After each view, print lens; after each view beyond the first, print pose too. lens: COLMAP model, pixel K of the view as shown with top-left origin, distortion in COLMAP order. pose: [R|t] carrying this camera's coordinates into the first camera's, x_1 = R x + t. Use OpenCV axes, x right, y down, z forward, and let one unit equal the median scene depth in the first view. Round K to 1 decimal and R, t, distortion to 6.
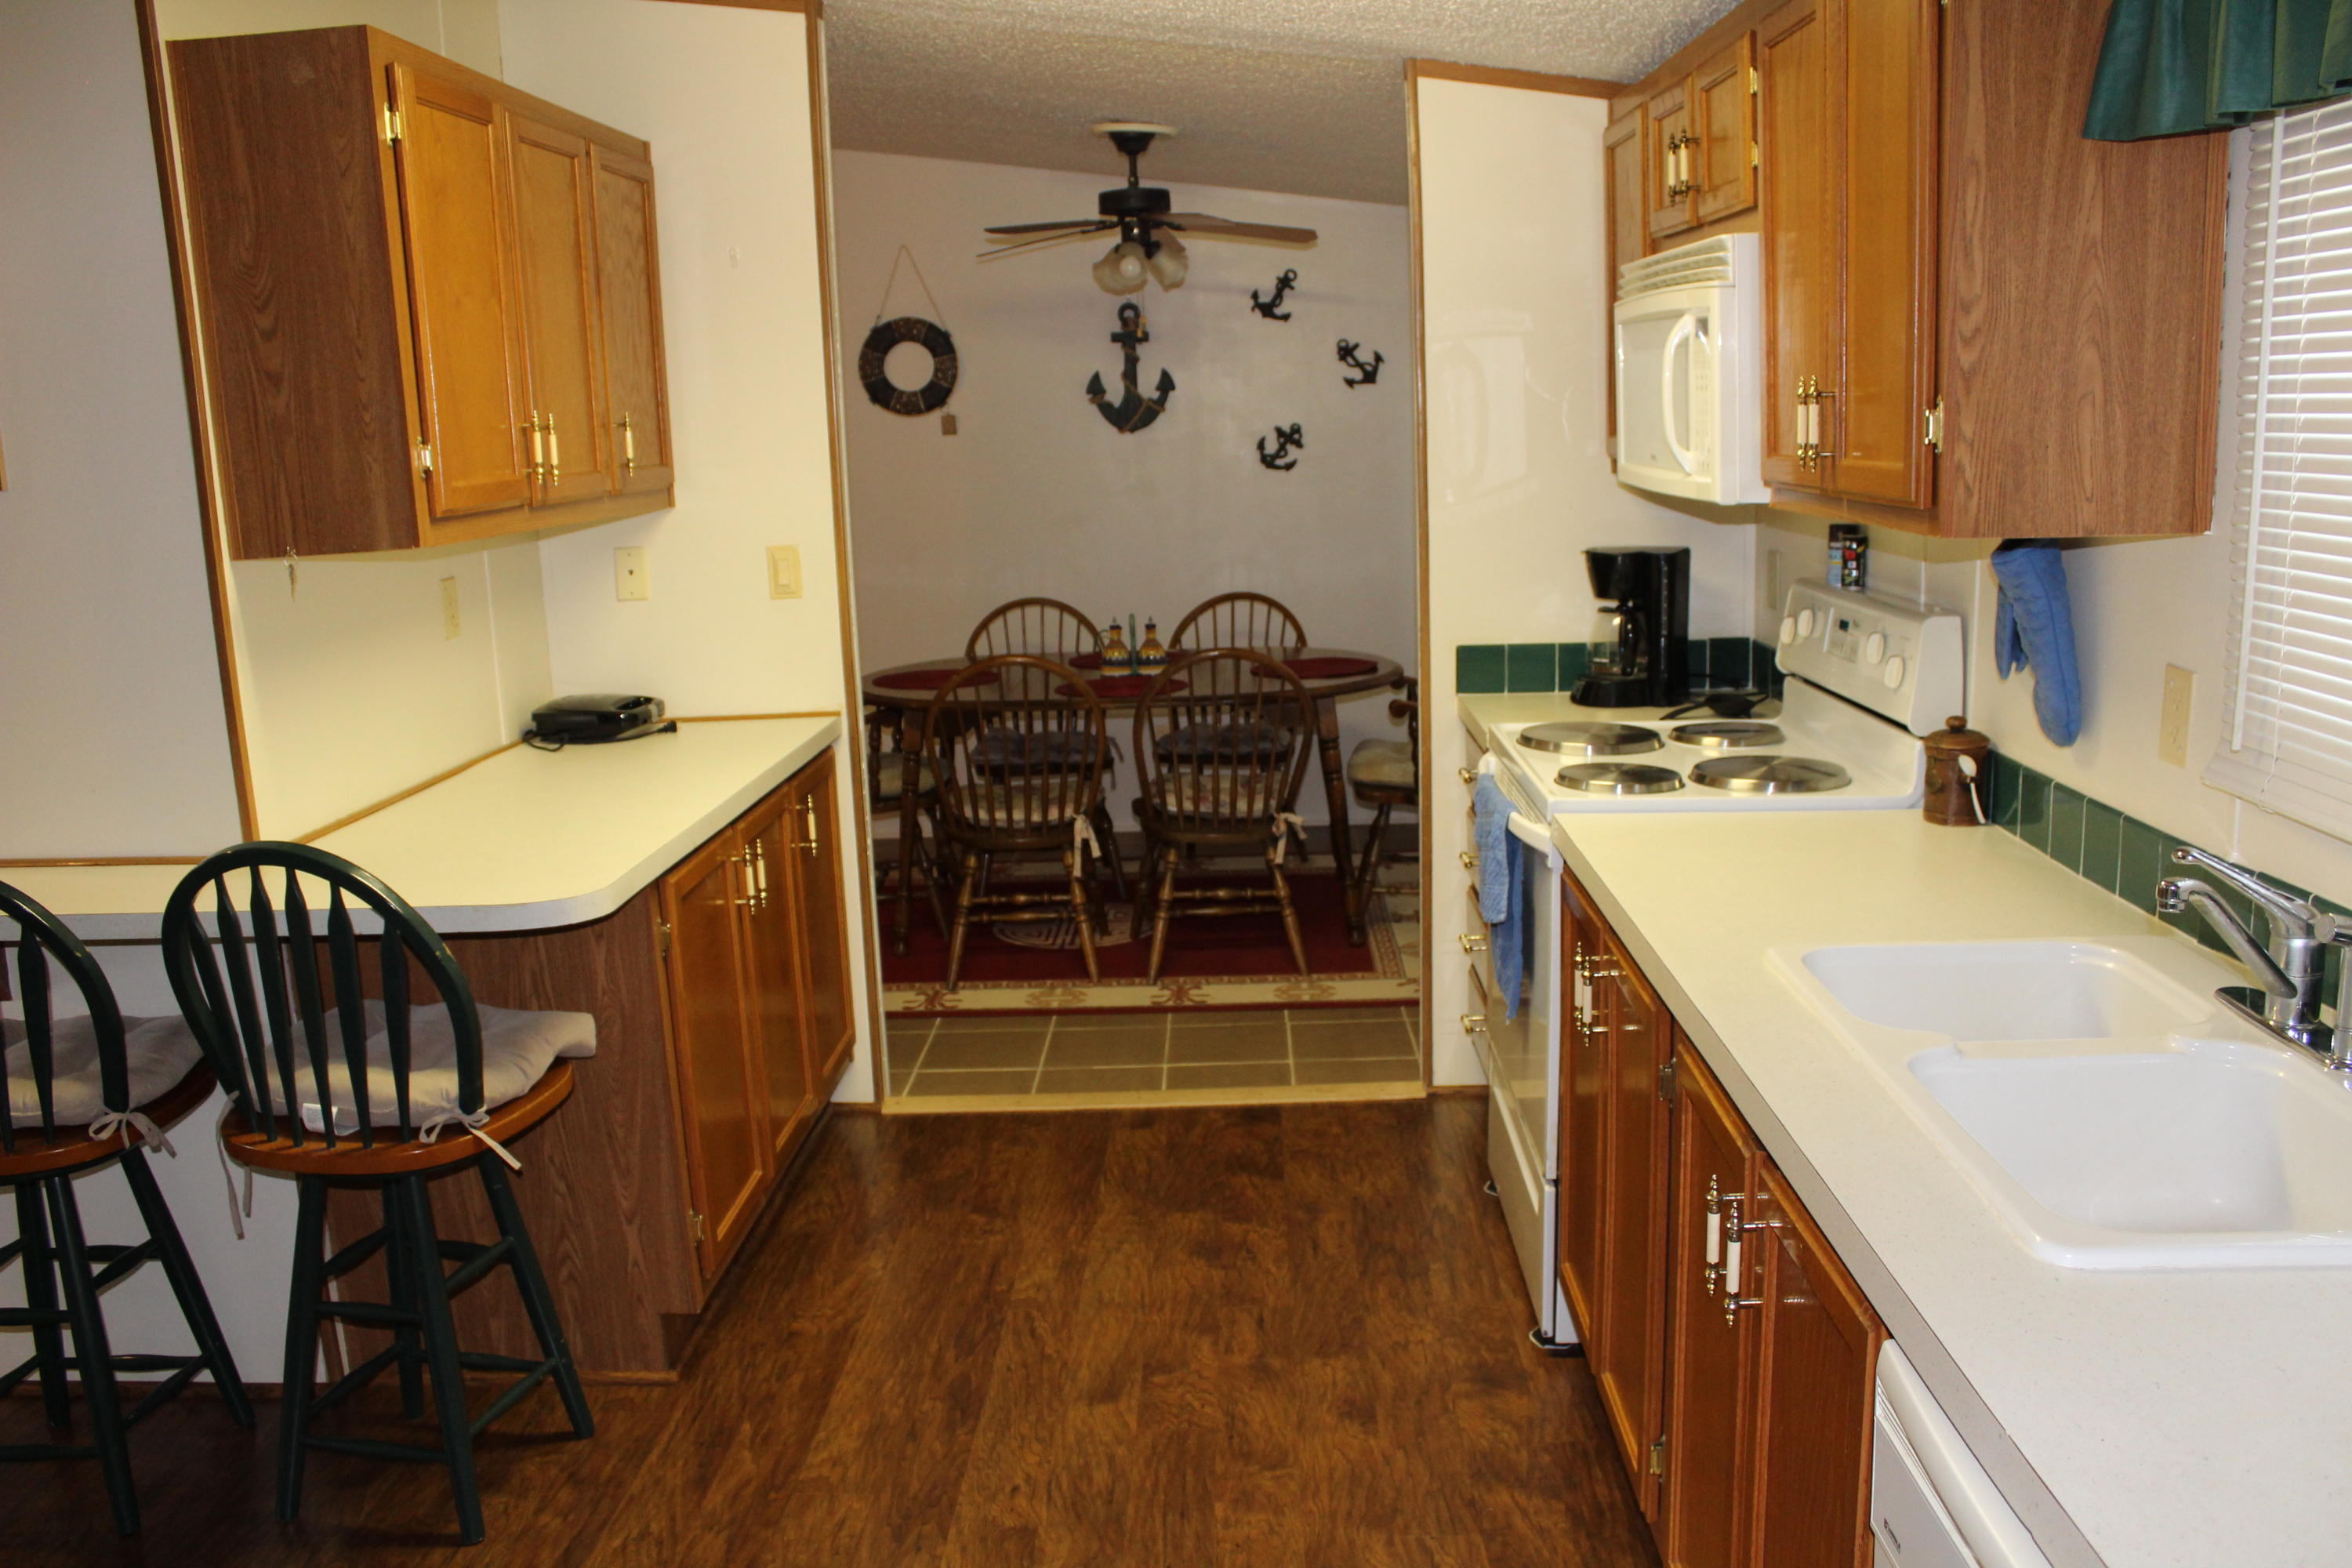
lens RADIAL K [[1901.3, 0, 1176.0], [0, 1901.3, 784.0], [0, 0, 1]] dist [-0.003100, -0.000896]
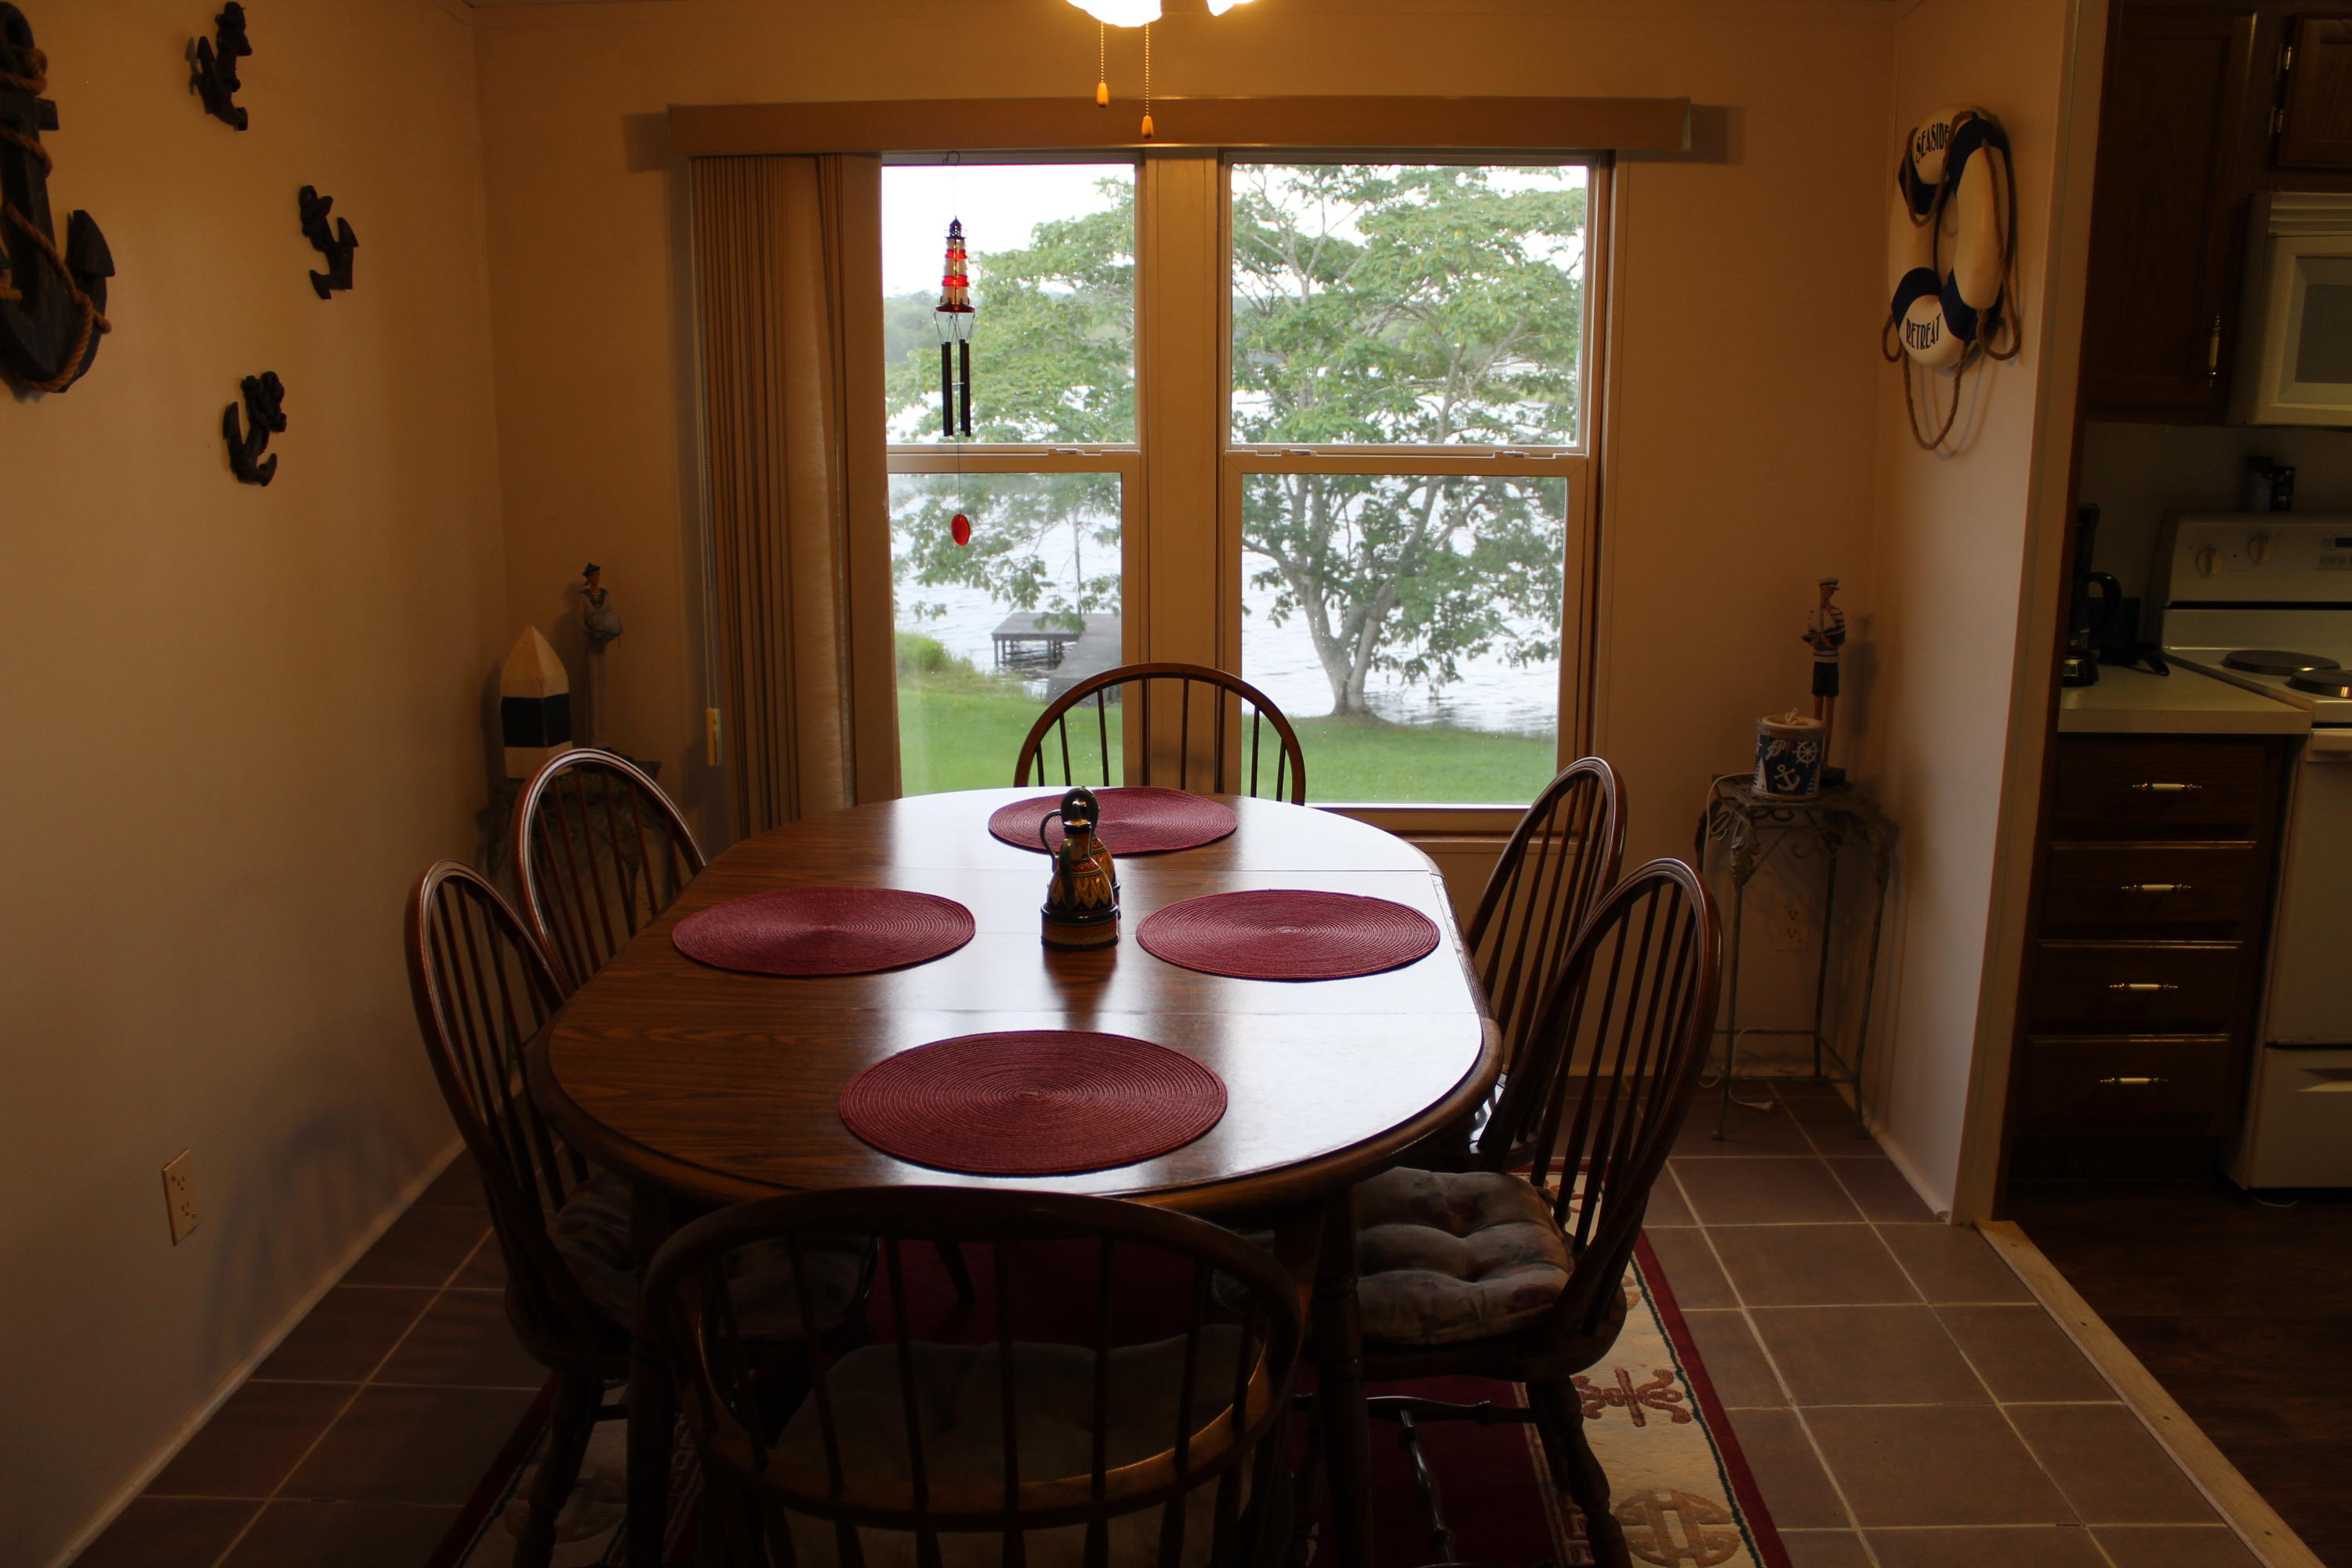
lens RADIAL K [[1901.3, 0, 1176.0], [0, 1901.3, 784.0], [0, 0, 1]] dist [-0.003100, -0.000896]
pose [[-0.063387, -0.175593, 0.982420, -0.505767], [0.196049, 0.963028, 0.184777, -0.189473], [-0.978543, 0.204315, -0.026618, 1.123118]]
